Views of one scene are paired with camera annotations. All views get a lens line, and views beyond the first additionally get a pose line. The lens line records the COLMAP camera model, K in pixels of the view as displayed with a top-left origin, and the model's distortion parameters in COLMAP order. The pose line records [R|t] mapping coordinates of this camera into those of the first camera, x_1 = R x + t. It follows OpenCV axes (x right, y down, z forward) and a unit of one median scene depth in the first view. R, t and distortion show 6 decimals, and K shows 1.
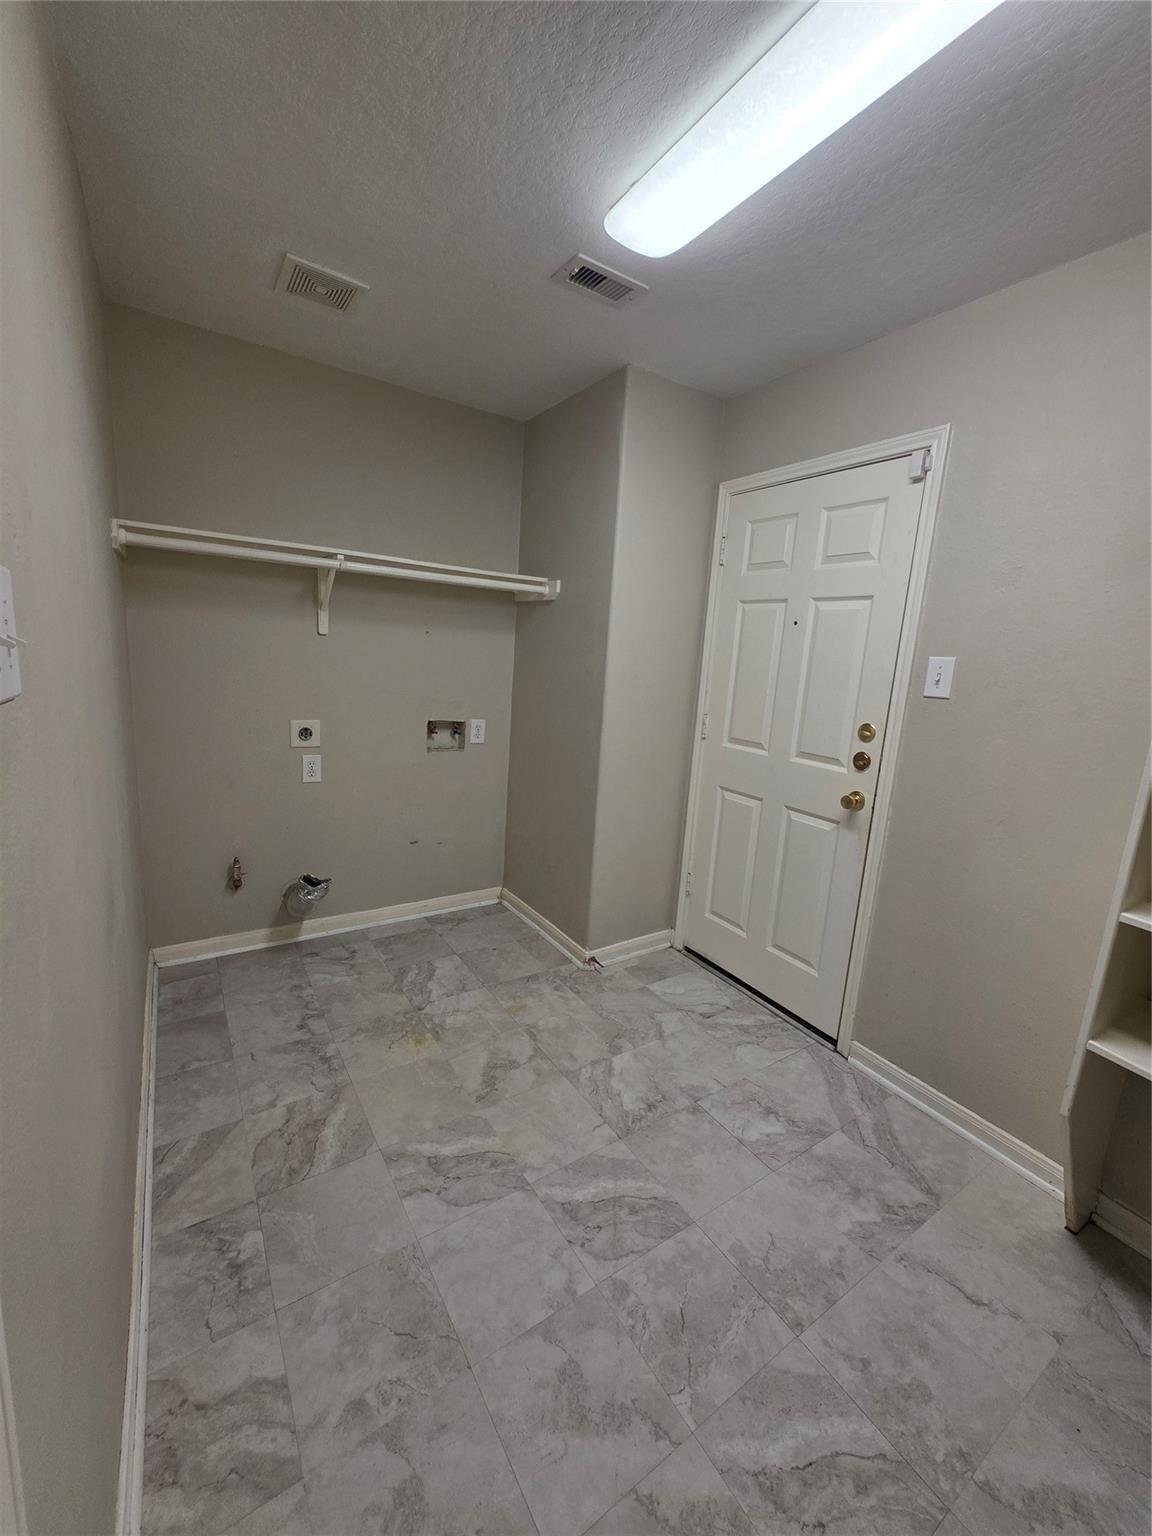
lens RADIAL K [[614.1, 0, 578.2], [0, 614.1, 764.2], [0, 0, 1]] dist [0.006633, 0.000224]
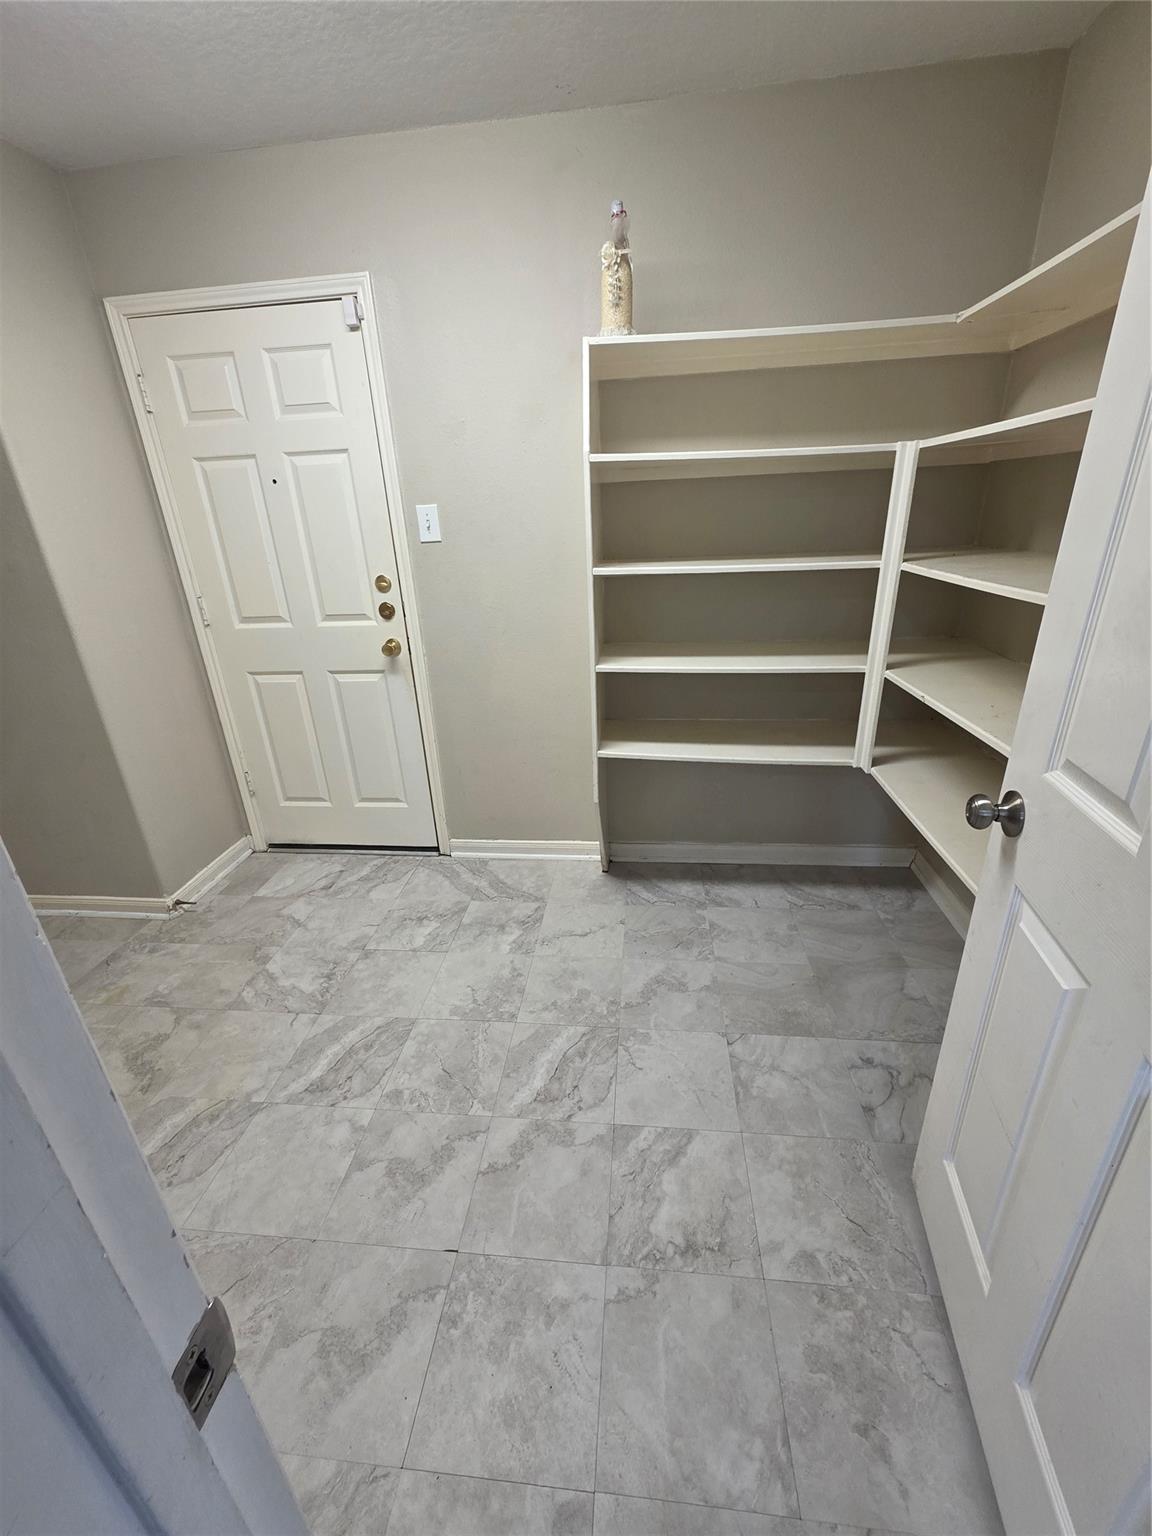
lens RADIAL K [[614.1, 0, 578.0], [0, 614.1, 767.0], [0, 0, 1]] dist [0.006633, 0.000224]
pose [[0.633315, -0.374004, 0.677520, -0.194868], [0.224112, 0.926589, 0.302005, -0.001610], [-0.740733, -0.039424, 0.670641, -0.012771]]
